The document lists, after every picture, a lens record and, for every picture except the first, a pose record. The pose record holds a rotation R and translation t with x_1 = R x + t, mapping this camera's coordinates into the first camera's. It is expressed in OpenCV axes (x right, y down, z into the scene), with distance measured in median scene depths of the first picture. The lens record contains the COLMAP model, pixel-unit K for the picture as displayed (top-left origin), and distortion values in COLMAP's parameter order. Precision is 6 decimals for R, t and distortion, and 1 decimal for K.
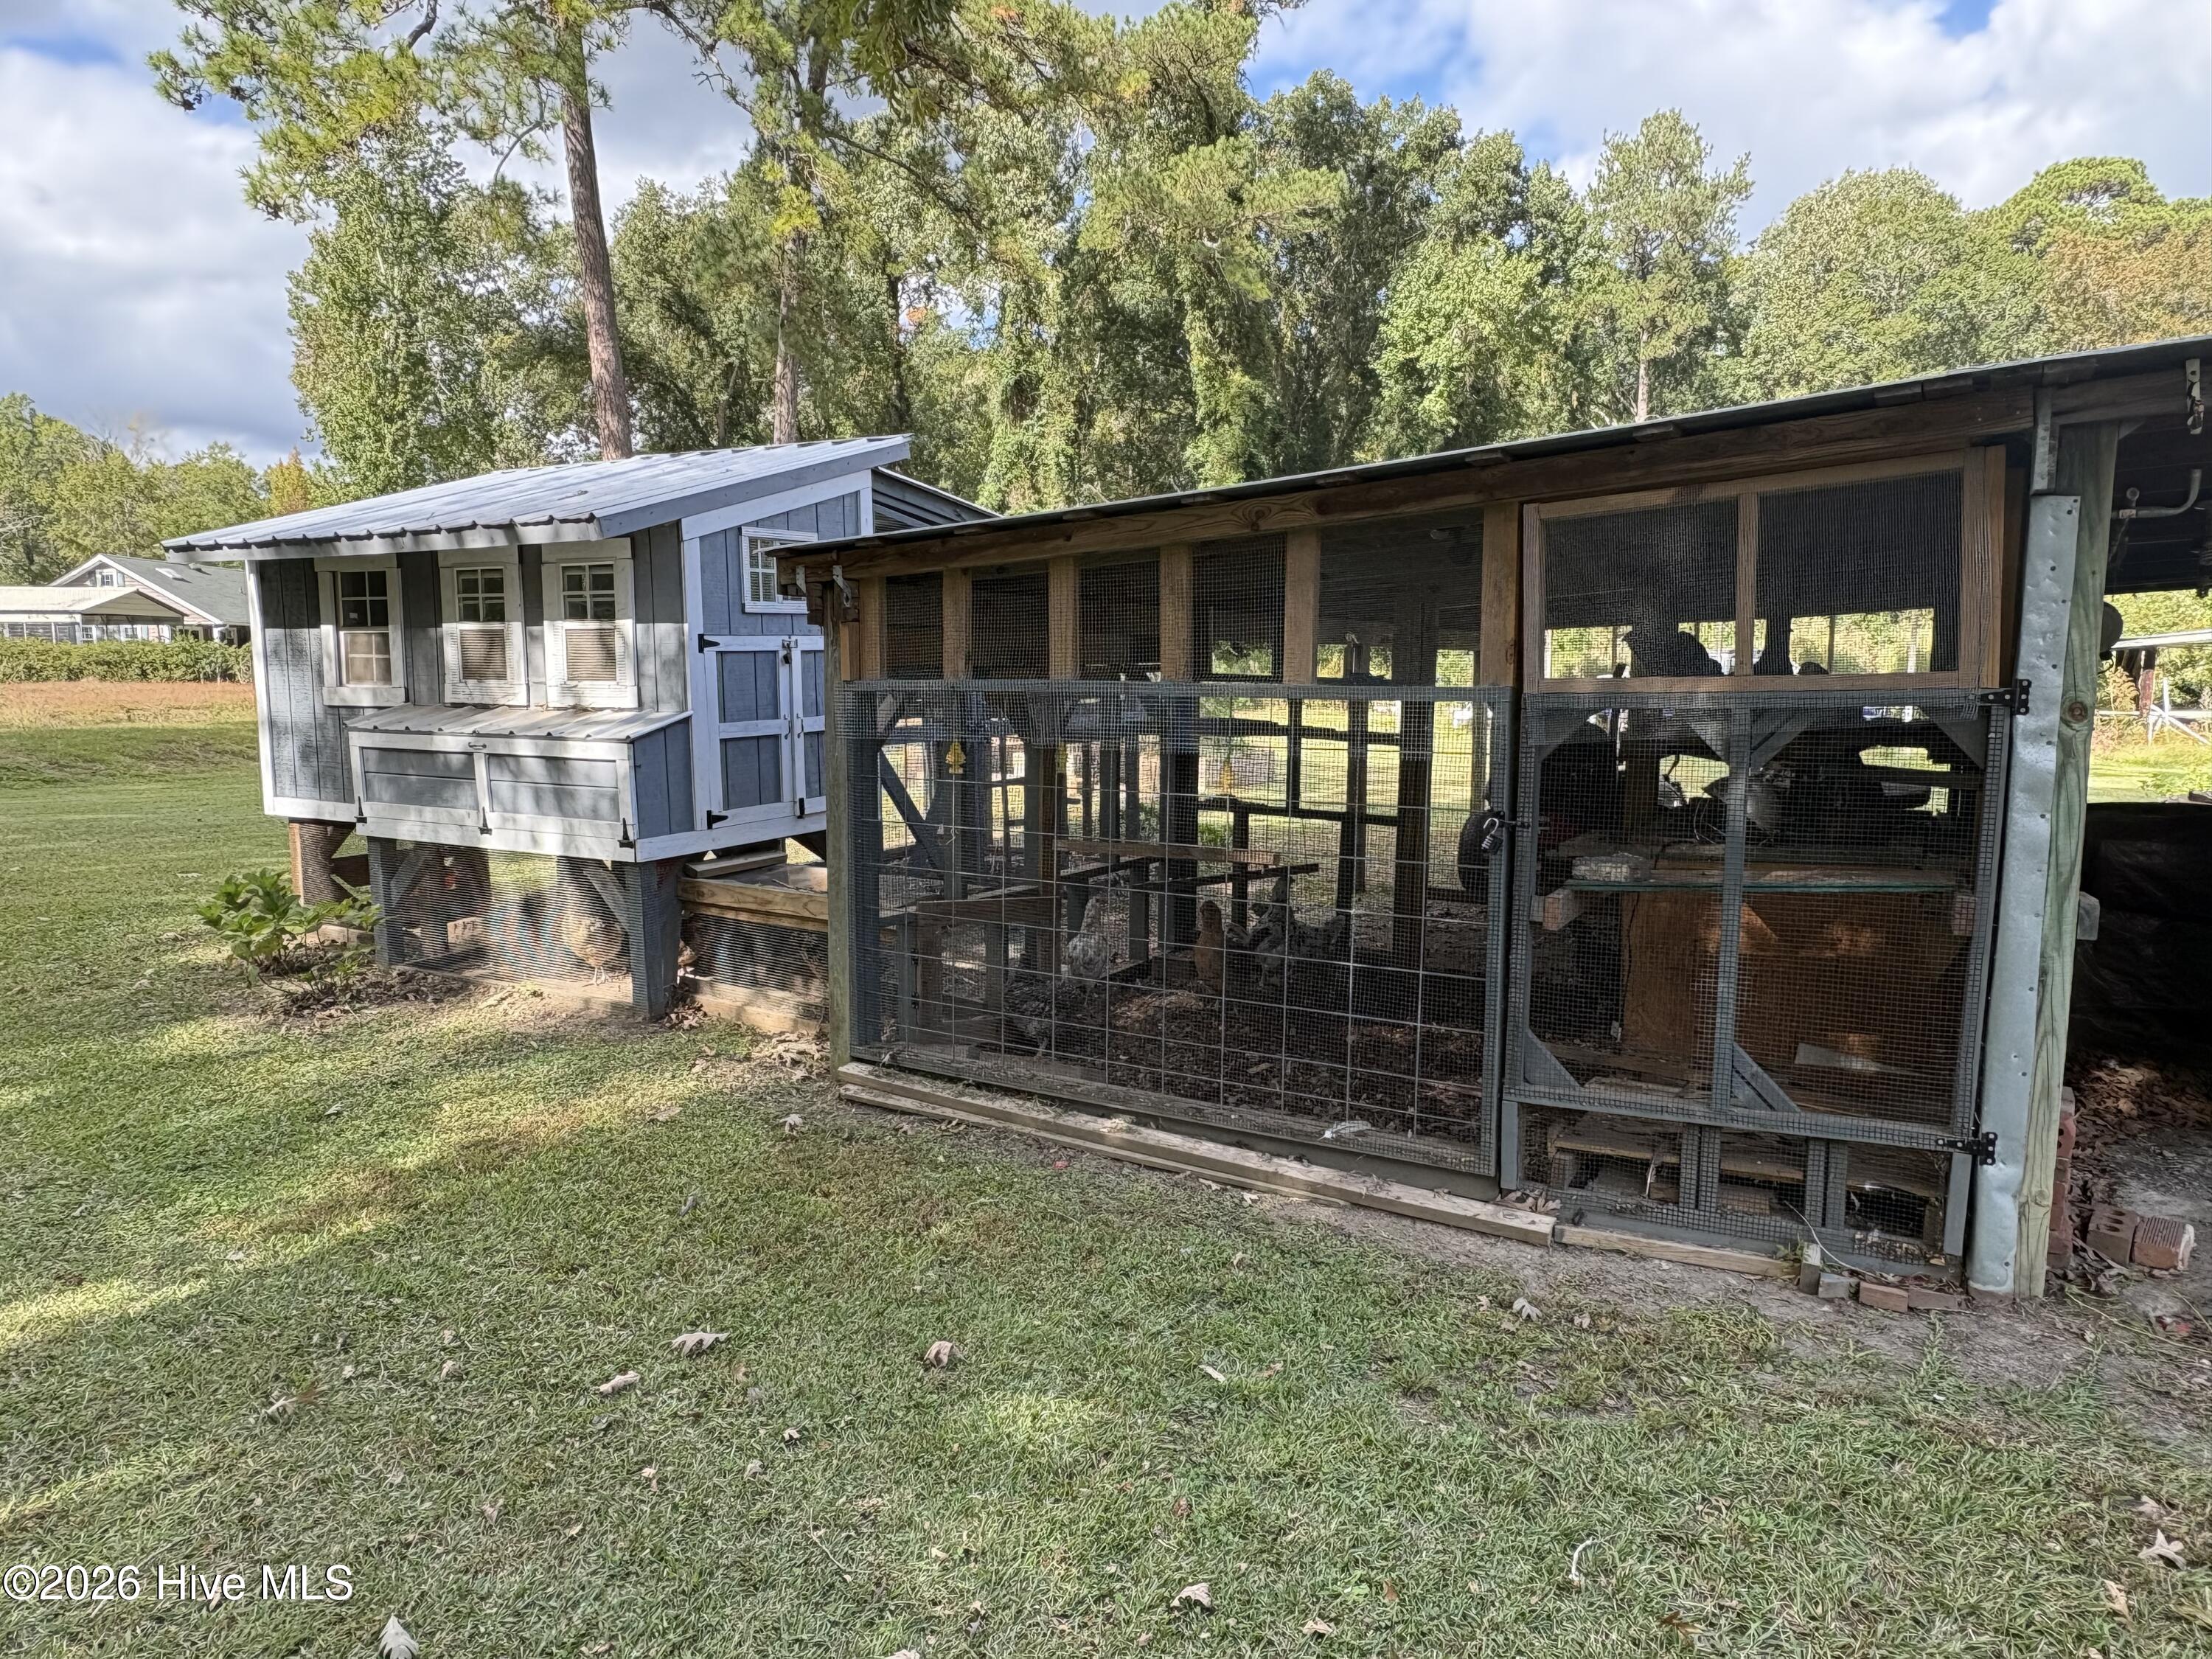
lens RADIAL K [[1407.3, 0, 1114.7], [0, 1407.3, 837.1], [0, 0, 1]] dist [-0.003713, -0.001535]
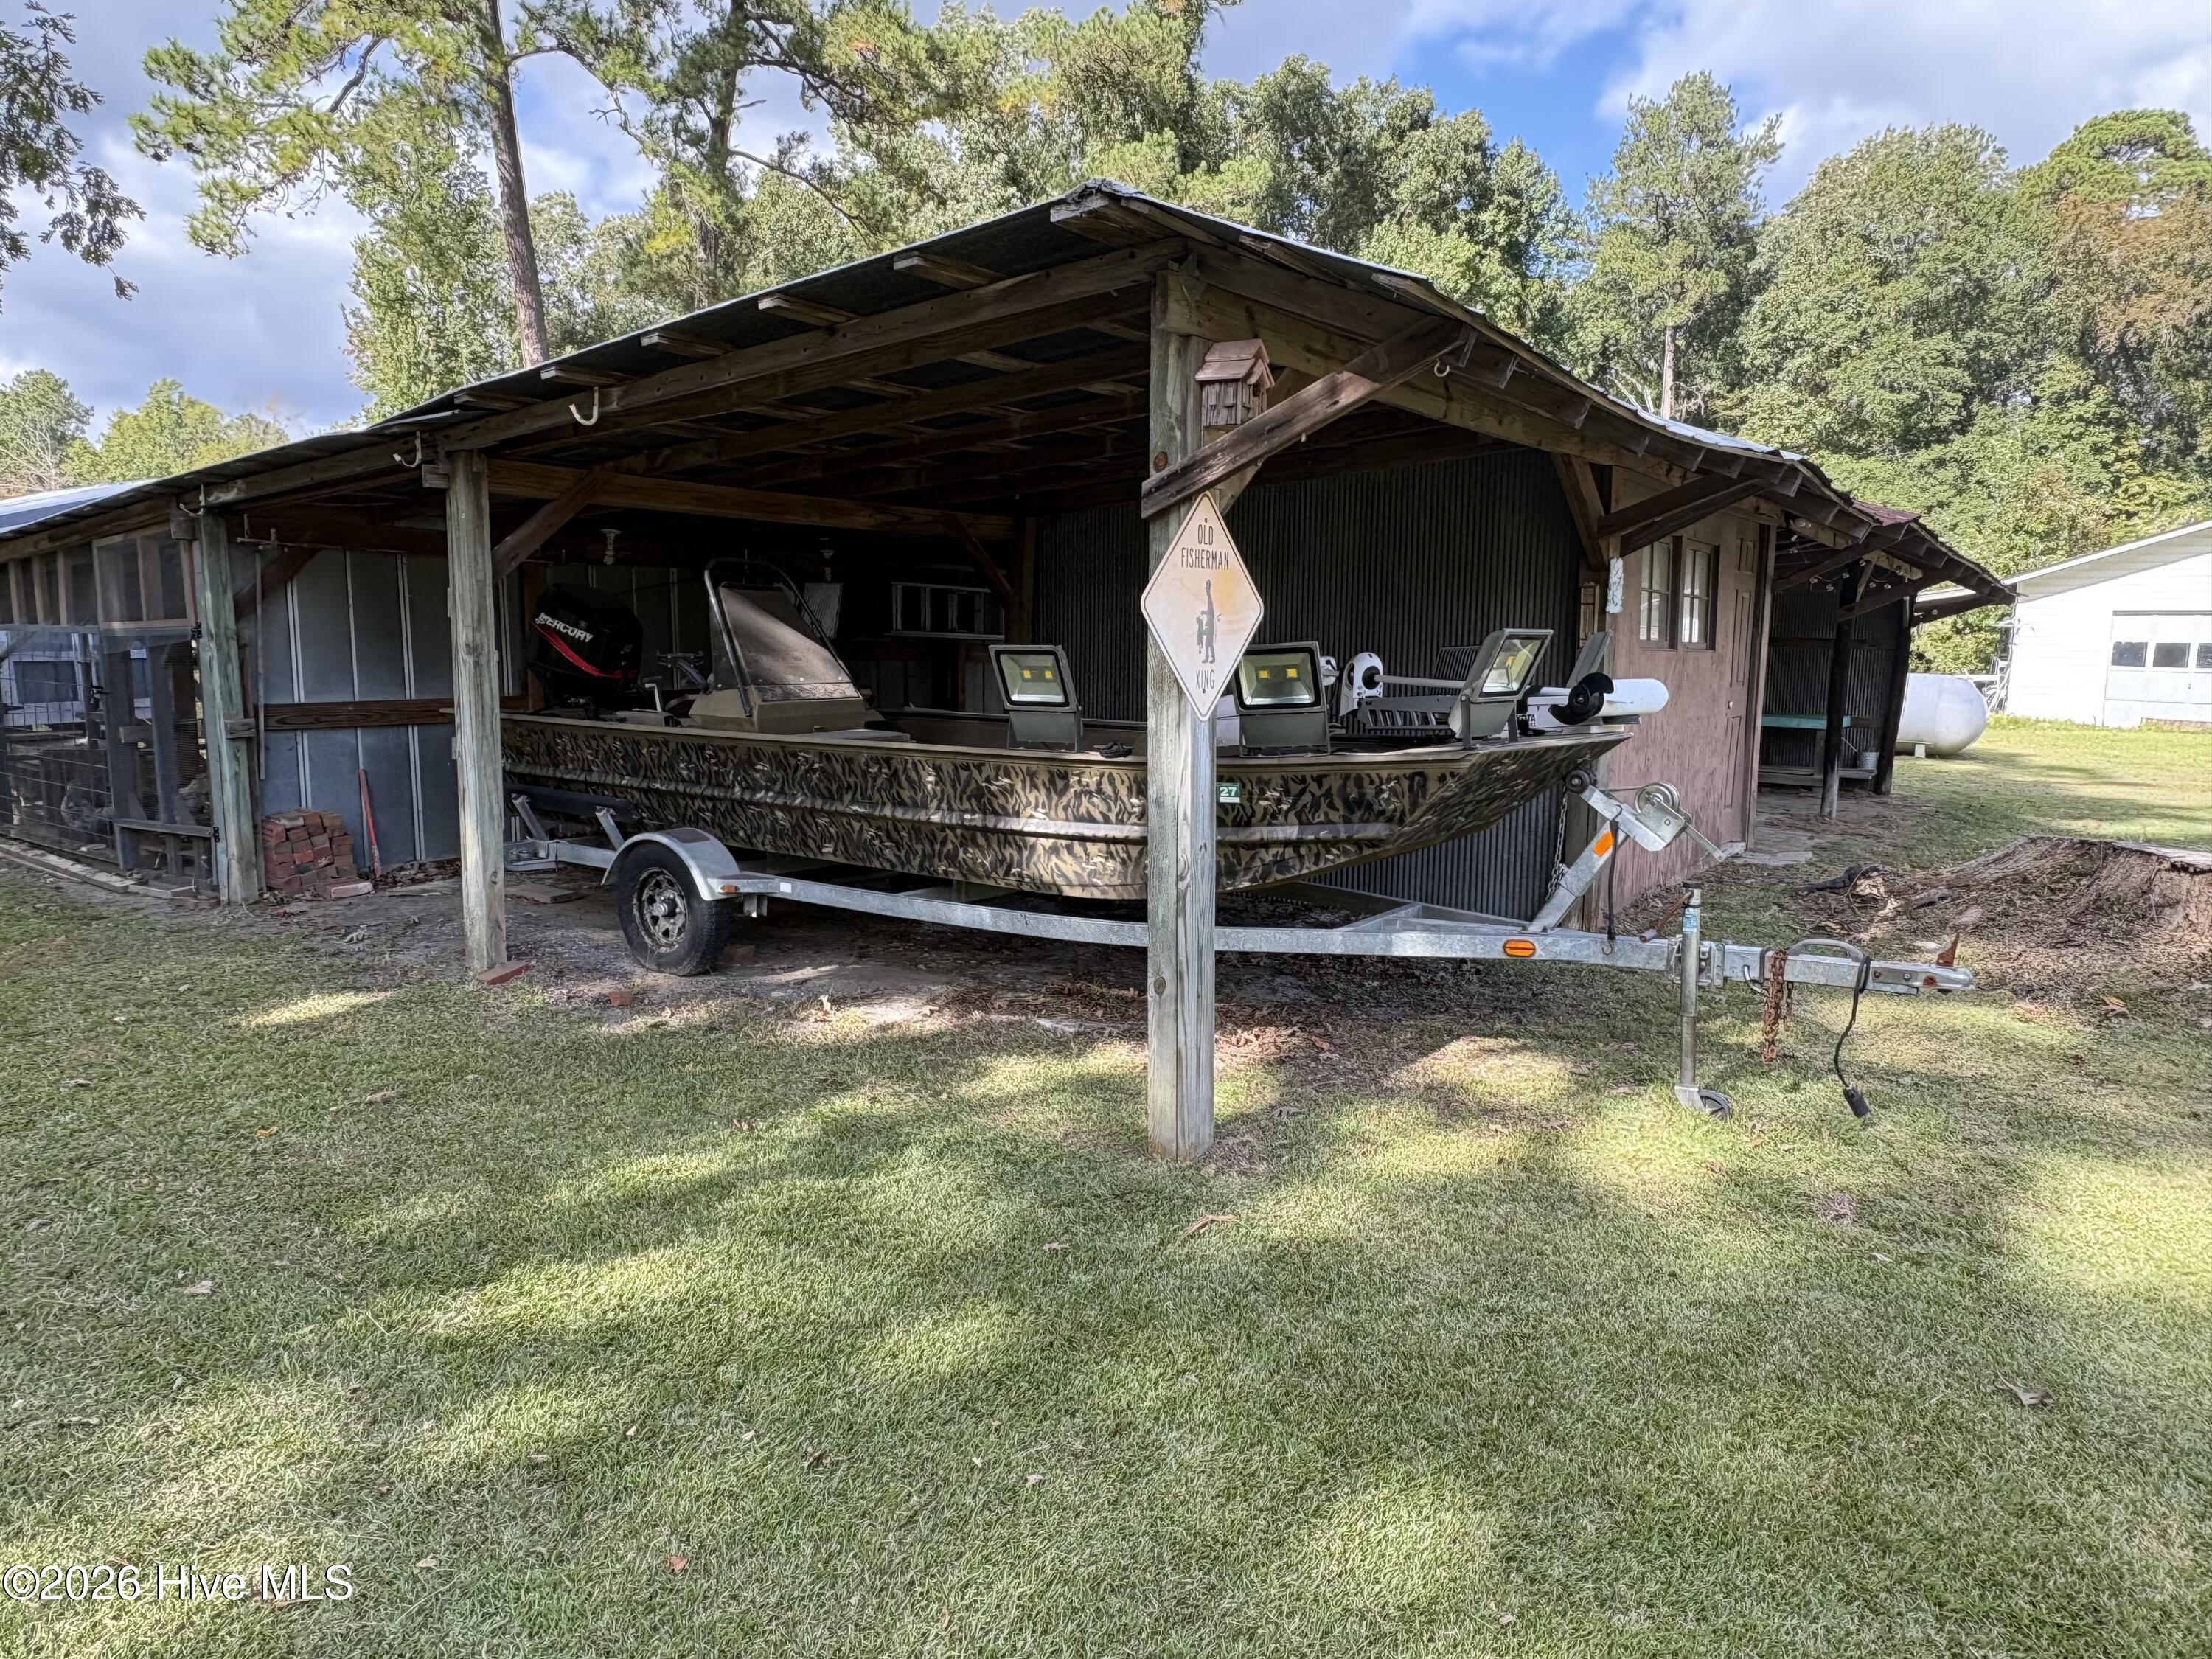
lens RADIAL K [[1407.3, 0, 1097.1], [0, 1407.3, 827.3], [0, 0, 1]] dist [-0.003713, -0.001535]
pose [[0.995388, 0.016946, -0.094426, 0.110660], [-0.015440, 0.999742, 0.016649, 0.007625], [0.094684, -0.015114, 0.995393, -0.053567]]
